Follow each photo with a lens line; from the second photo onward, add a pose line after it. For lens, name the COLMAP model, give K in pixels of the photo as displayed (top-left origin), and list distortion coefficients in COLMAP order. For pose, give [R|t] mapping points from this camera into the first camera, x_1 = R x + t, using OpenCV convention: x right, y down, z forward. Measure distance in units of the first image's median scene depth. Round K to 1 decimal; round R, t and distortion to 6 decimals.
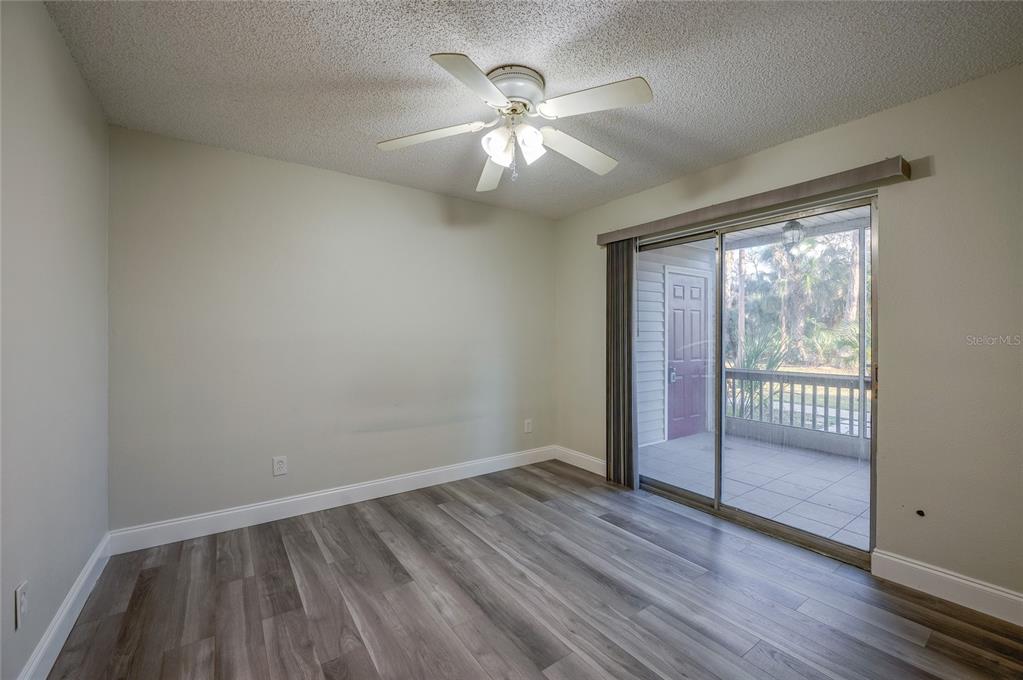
lens RADIAL K [[405.0, 0, 511.7], [0, 405.0, 335.5], [0, 0, 1]] dist [-0.002417, -0.000233]
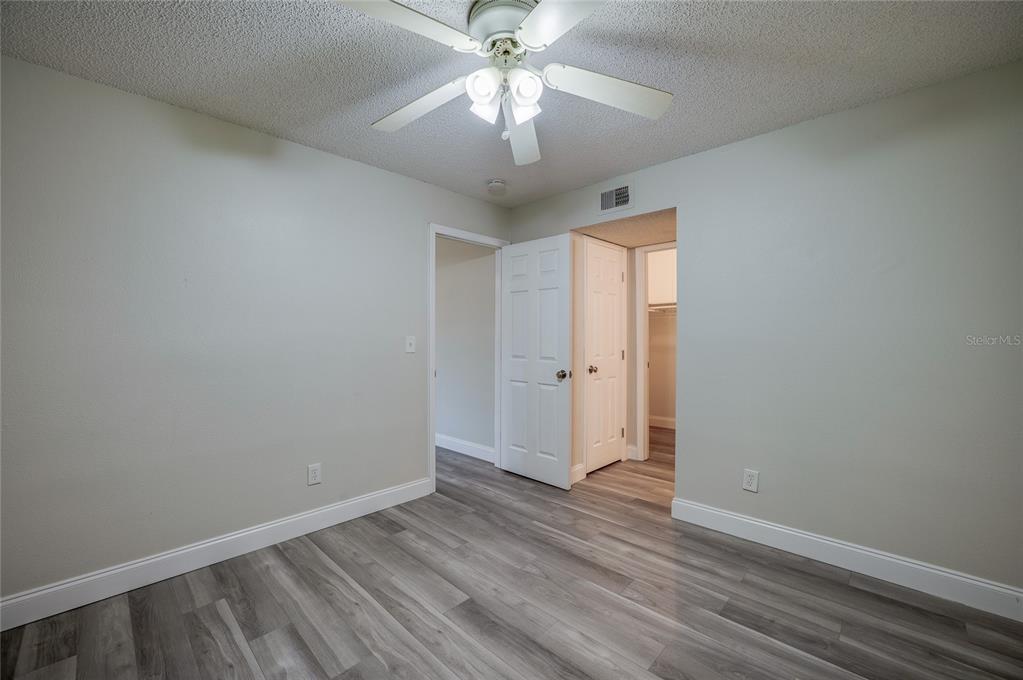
lens RADIAL K [[405.0, 0, 509.7], [0, 405.0, 339.0], [0, 0, 1]] dist [-0.002417, -0.000233]
pose [[-0.981783, 0.000334, -0.190004, 0.164267], [-0.001723, 0.999942, 0.010663, 0.002133], [0.189997, 0.010796, -0.981725, 1.933777]]
